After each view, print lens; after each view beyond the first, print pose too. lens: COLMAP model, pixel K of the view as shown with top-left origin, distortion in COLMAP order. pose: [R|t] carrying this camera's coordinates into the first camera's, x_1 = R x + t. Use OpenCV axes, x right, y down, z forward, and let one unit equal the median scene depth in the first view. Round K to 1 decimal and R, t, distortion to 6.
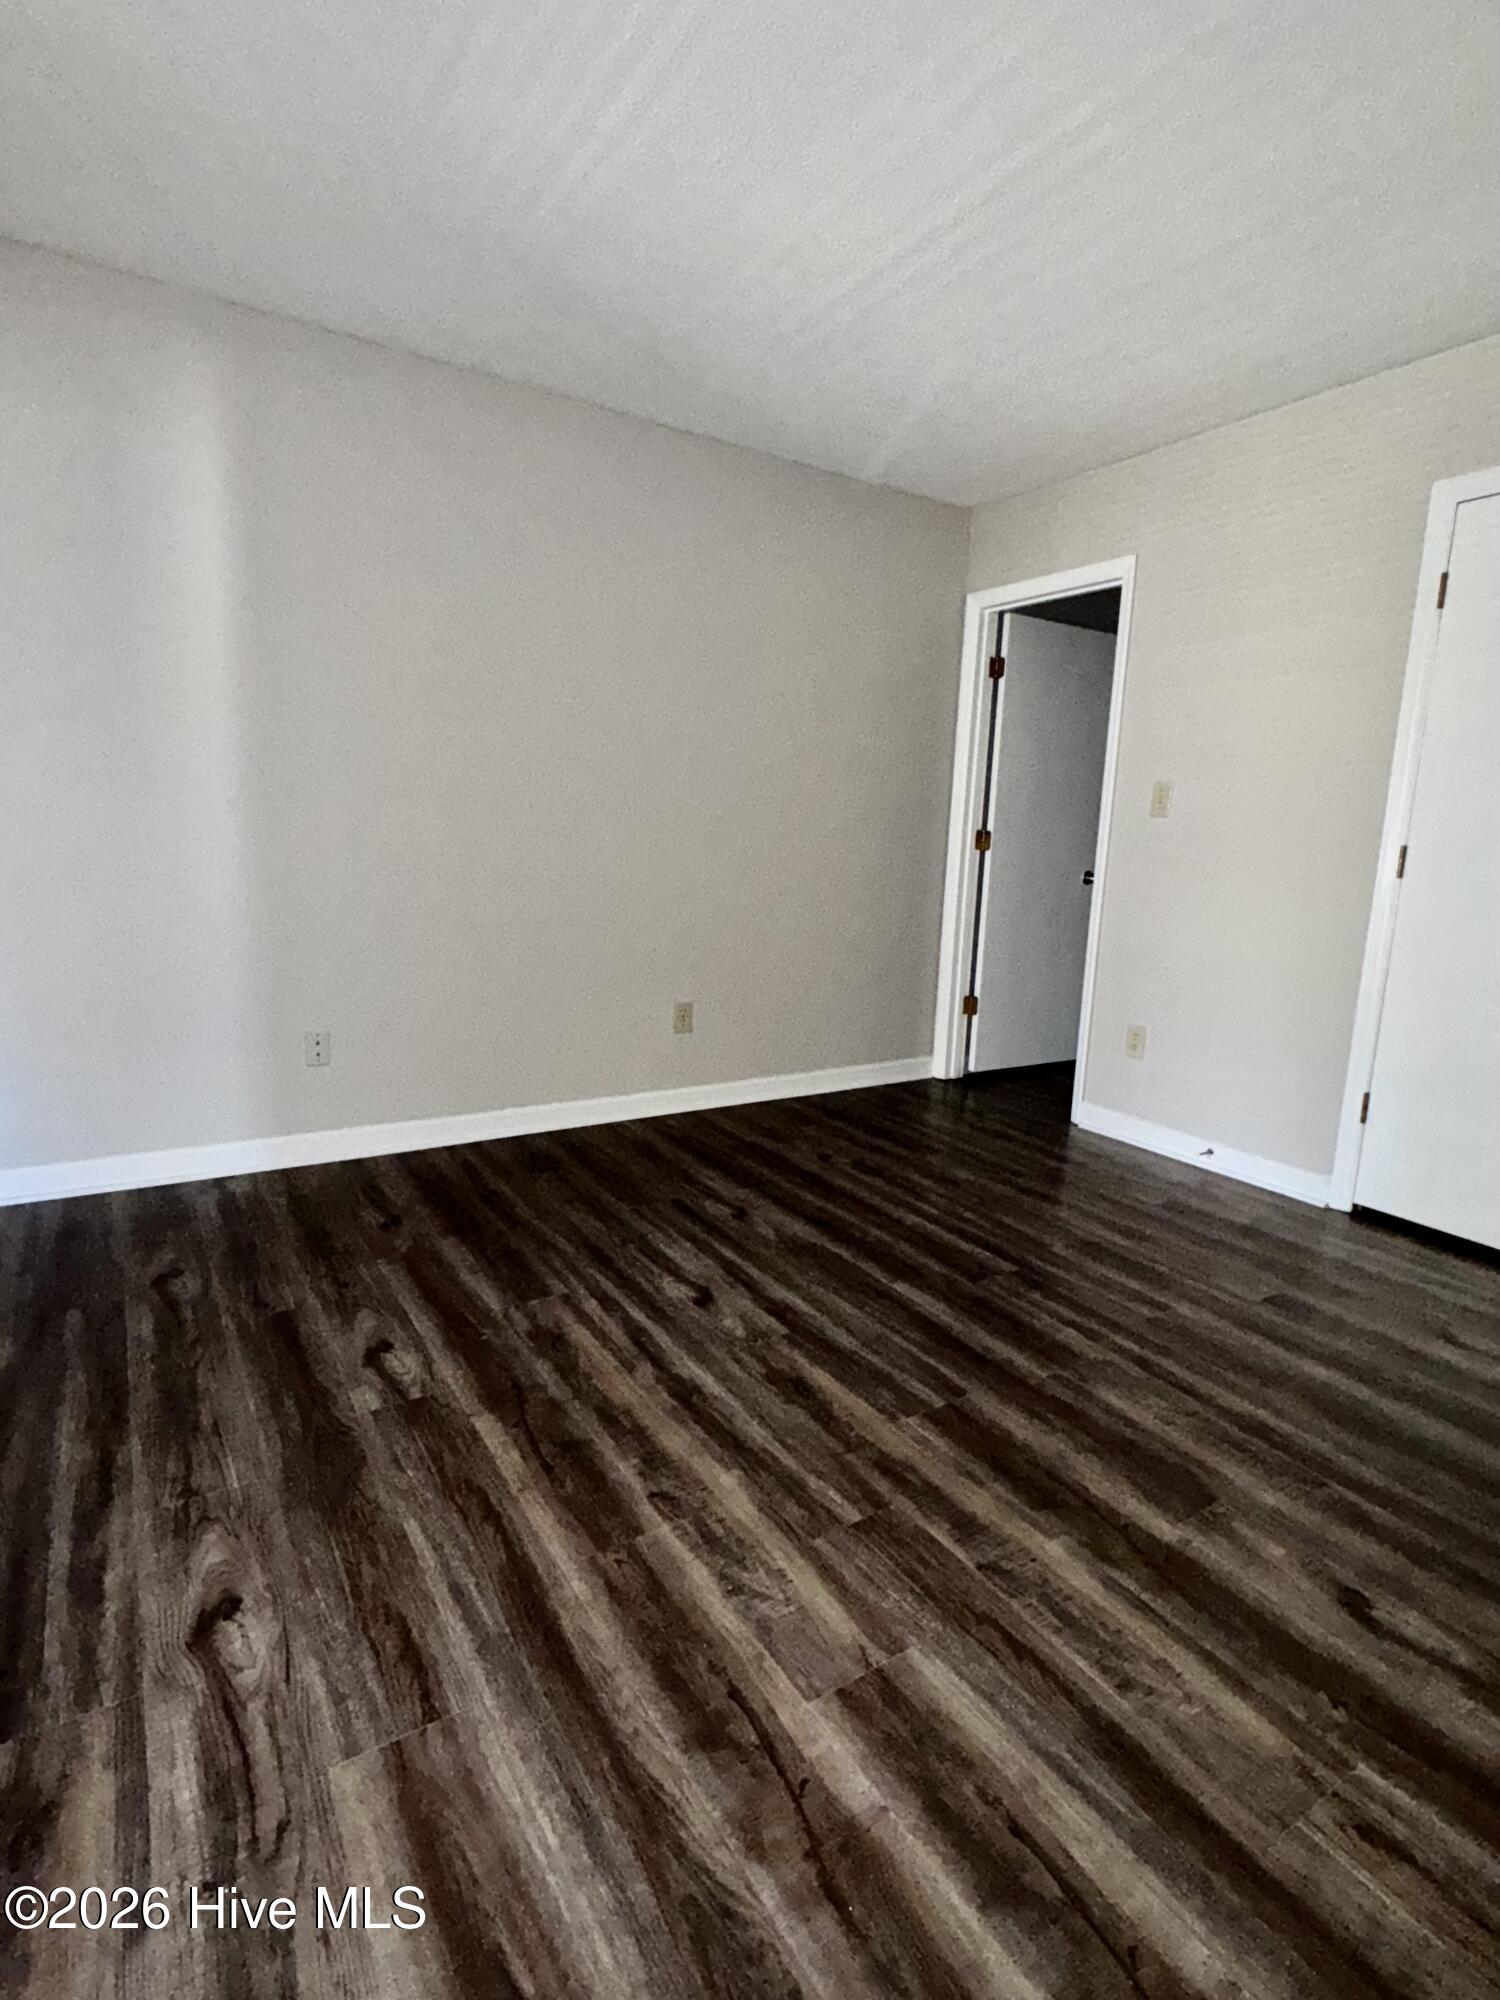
lens RADIAL K [[998.6, 0, 753.7], [0, 998.6, 1002.6], [0, 0, 1]] dist [-0.000969, -0.000312]
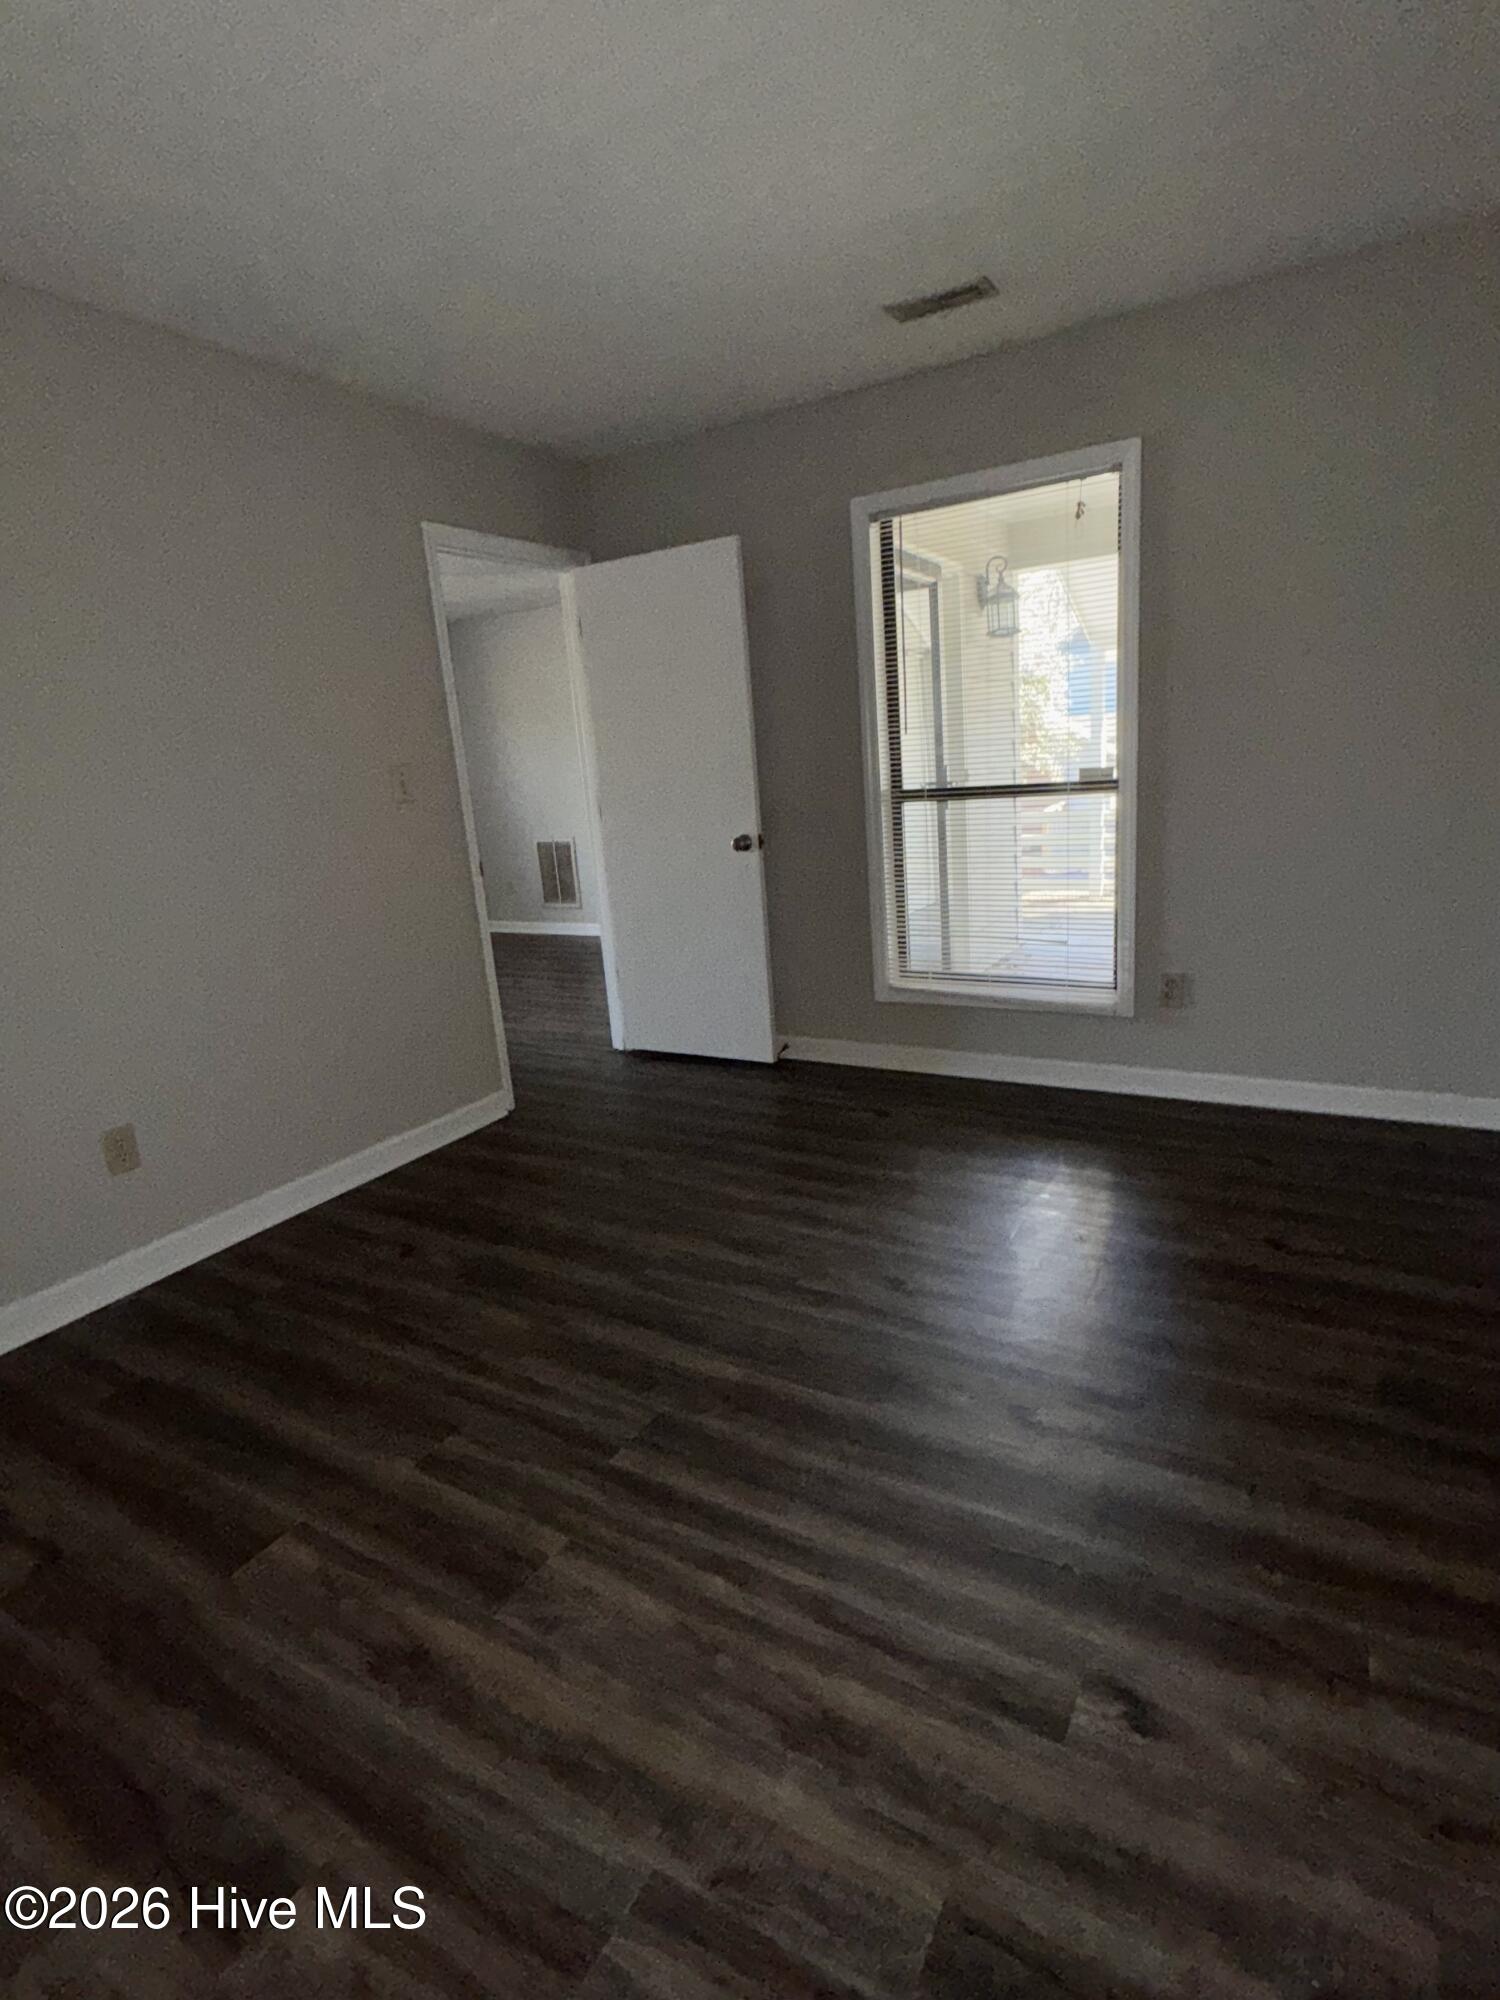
lens RADIAL K [[994.5, 0, 758.5], [0, 994.5, 1011.6], [0, 0, 1]] dist [-0.002837, 0.001314]
pose [[-0.889435, 0.139442, -0.435272, 0.485549], [-0.038256, 0.926272, 0.374909, -0.342811], [0.455459, 0.350109, -0.818524, 1.690588]]
